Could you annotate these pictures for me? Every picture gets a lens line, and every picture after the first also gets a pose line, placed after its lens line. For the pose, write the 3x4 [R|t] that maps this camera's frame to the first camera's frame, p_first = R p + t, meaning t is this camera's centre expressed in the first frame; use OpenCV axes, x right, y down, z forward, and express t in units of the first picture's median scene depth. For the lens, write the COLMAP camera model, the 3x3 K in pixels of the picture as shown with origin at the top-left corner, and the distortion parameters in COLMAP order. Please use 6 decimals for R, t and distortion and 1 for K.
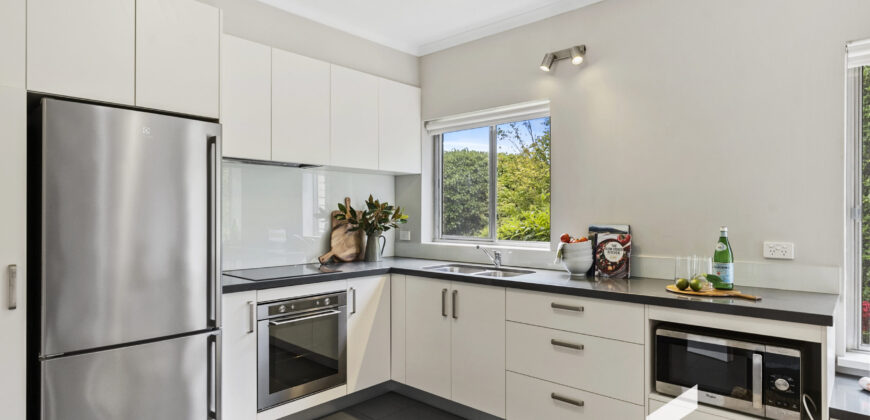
lens RADIAL K [[456.5, 0, 433.6], [0, 456.5, 215.6], [0, 0, 1]] dist [-0.008316, -0.000239]
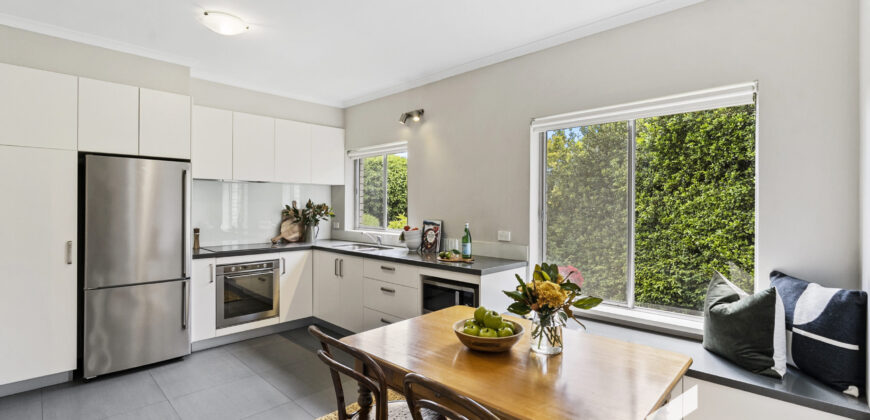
lens RADIAL K [[386.9, 0, 440.4], [0, 386.9, 206.2], [0, 0, 1]] dist [0.000242, 0.000126]
pose [[0.999528, 0.003668, -0.030497, 0.431650], [-0.003643, 0.999993, 0.000881, -0.029670], [0.030500, -0.000770, 0.999534, -0.371634]]
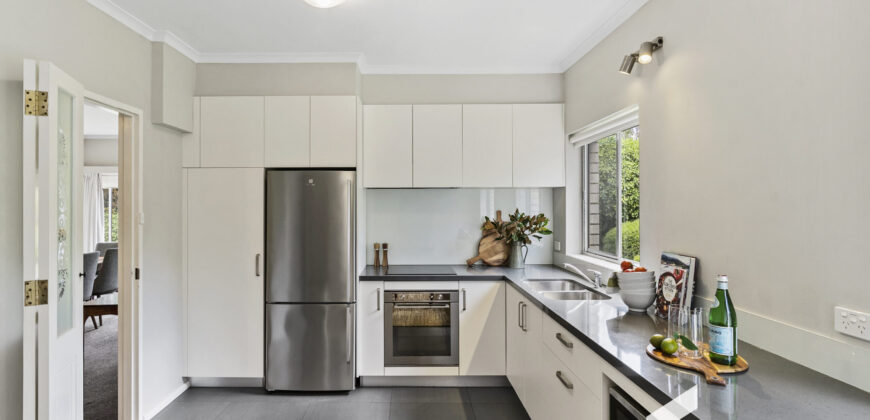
lens RADIAL K [[436.4, 0, 422.9], [0, 436.4, 205.1], [0, 0, 1]] dist [0.001850, 0.000981]
pose [[0.680774, -0.002971, -0.732488, 0.612095], [0.004084, 0.999992, -0.000260, -0.066595], [0.732482, -0.002814, 0.680780, 0.128301]]
